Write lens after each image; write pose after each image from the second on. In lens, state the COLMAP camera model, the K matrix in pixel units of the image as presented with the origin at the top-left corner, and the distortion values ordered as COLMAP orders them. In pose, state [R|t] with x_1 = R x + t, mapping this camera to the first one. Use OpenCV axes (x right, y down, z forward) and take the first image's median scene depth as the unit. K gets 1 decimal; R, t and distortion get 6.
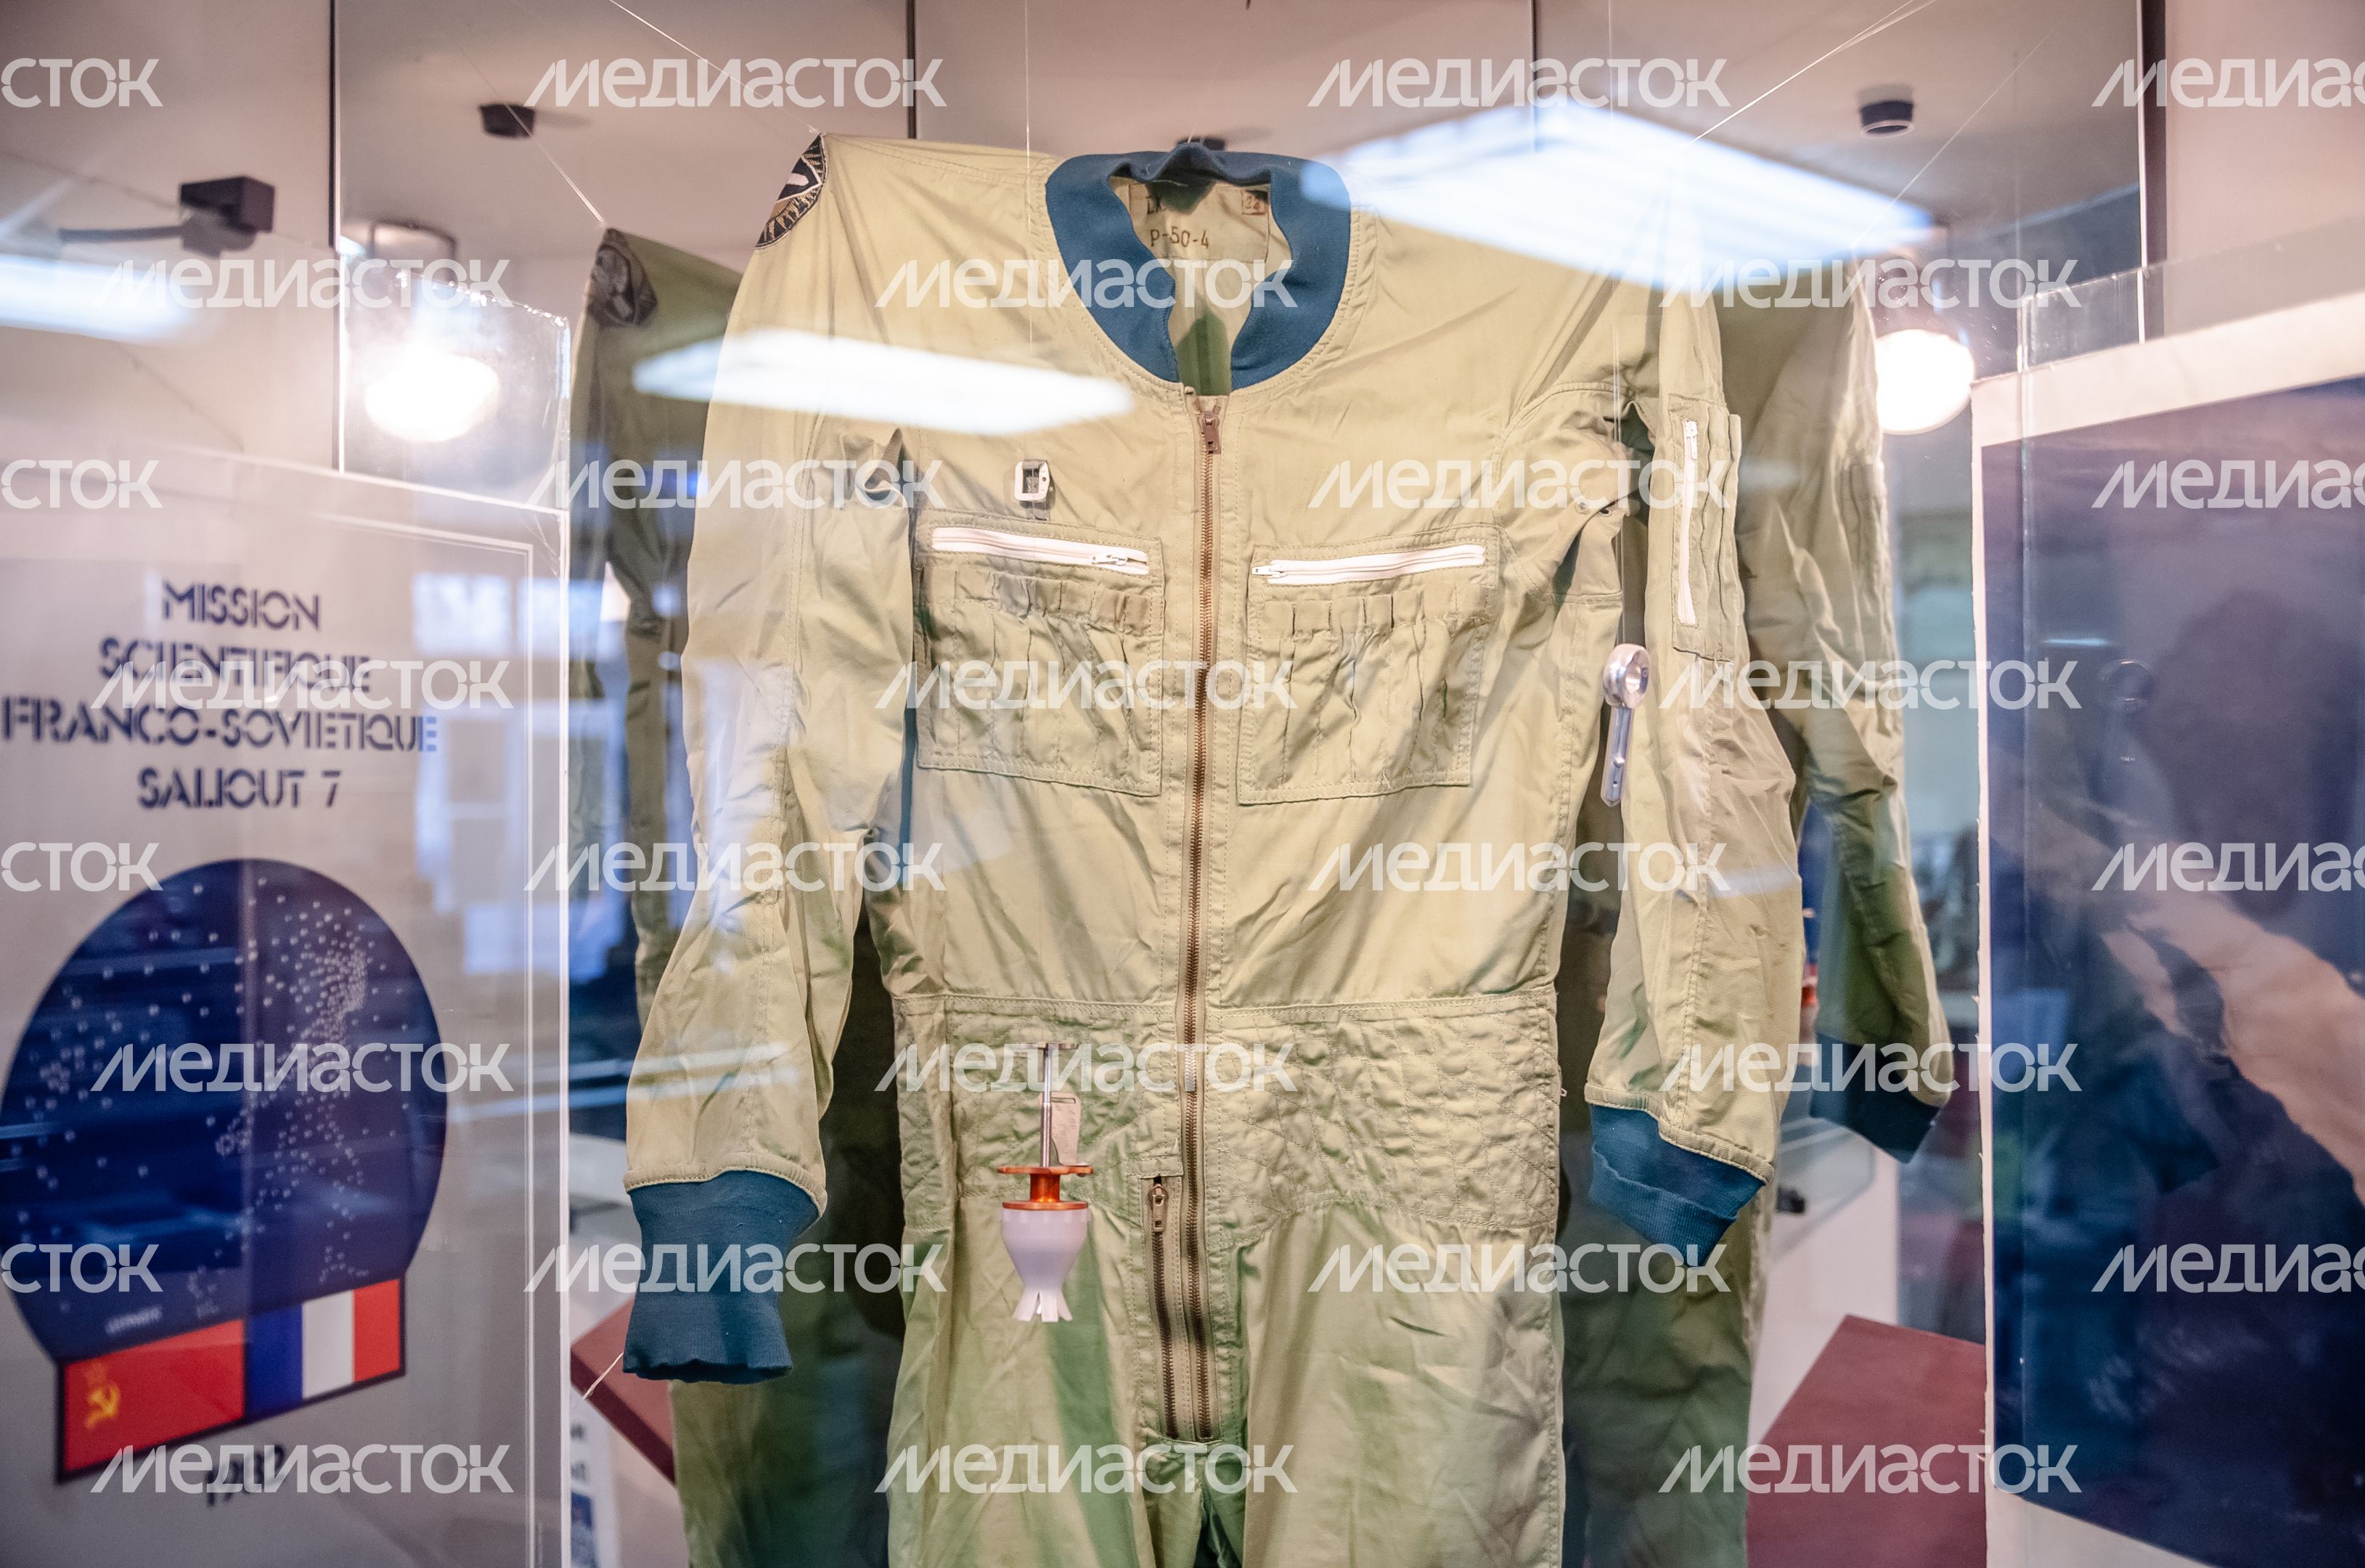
lens RADIAL K [[2133.2, 0, 1200.9], [0, 2133.2, 785.0], [0, 0, 1]] dist [-0.067876, 0.097937]
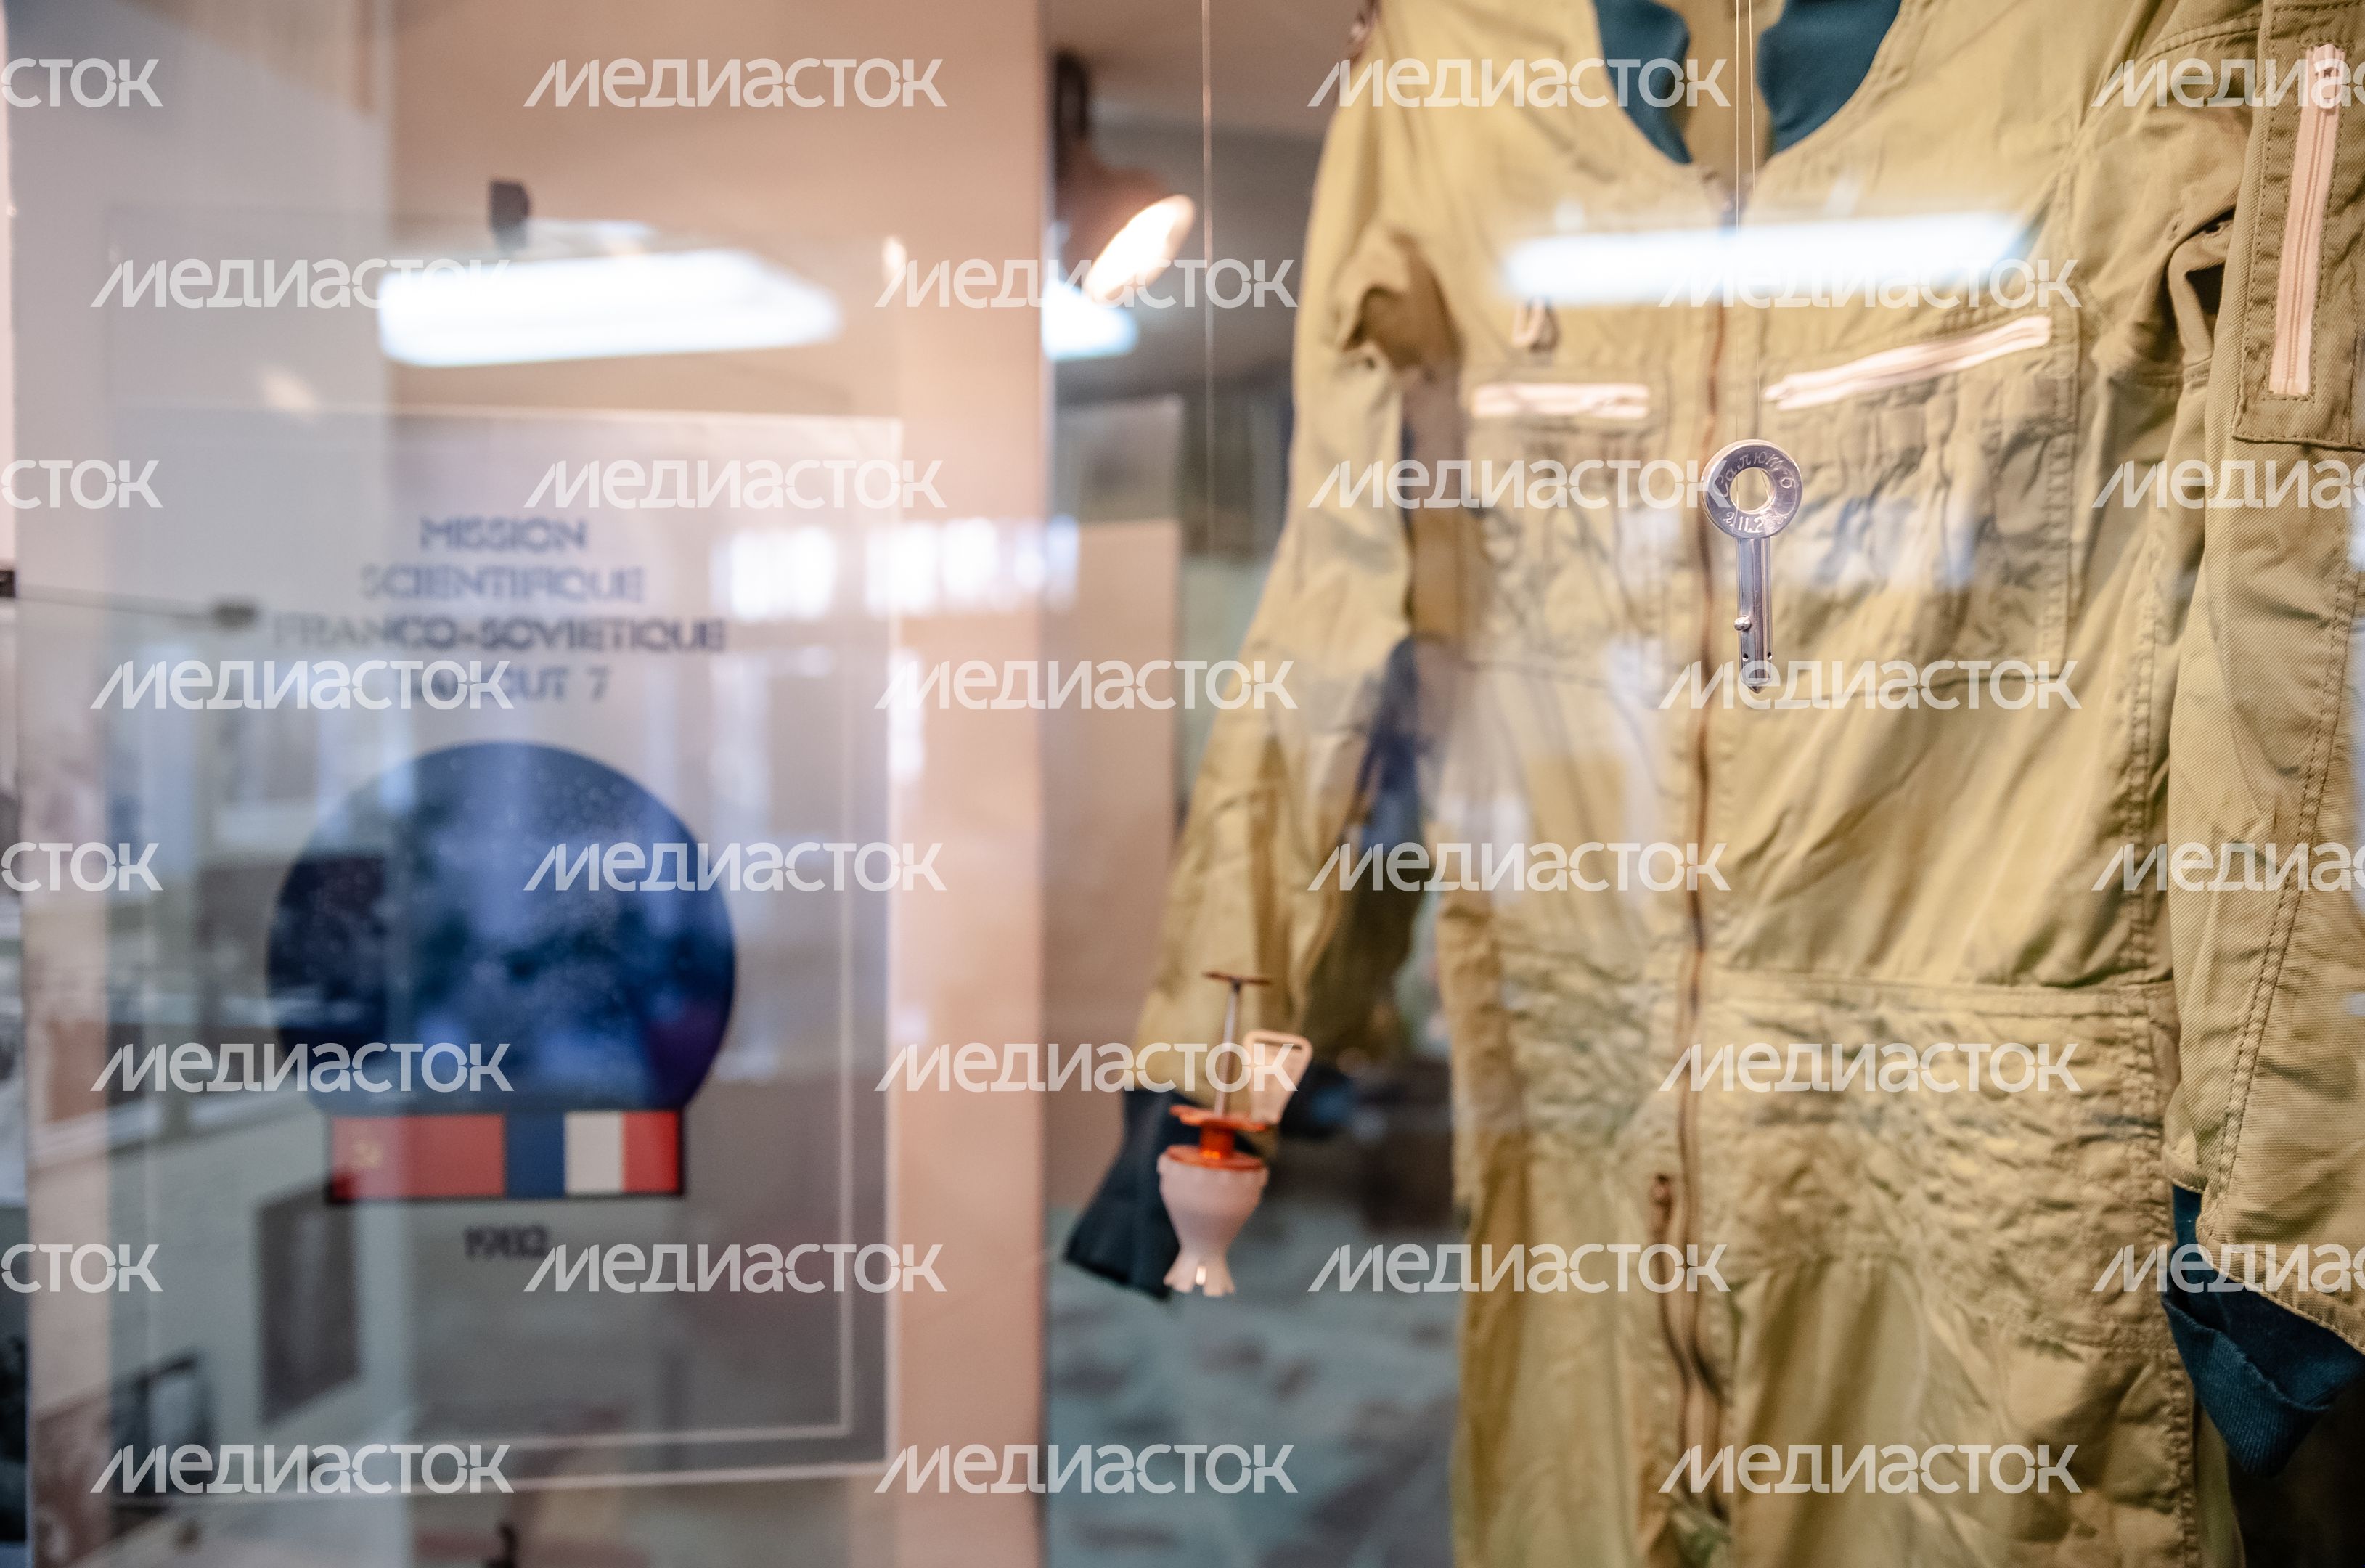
lens RADIAL K [[2103.3, 0, 1183.7], [0, 2103.3, 784.4], [0, 0, 1]] dist [-0.020320, 0.005156]
pose [[0.601356, 0.025460, -0.798576, 0.496843], [-0.001039, 0.999516, 0.031083, 0.014204], [0.798981, -0.017862, 0.601091, 0.387992]]
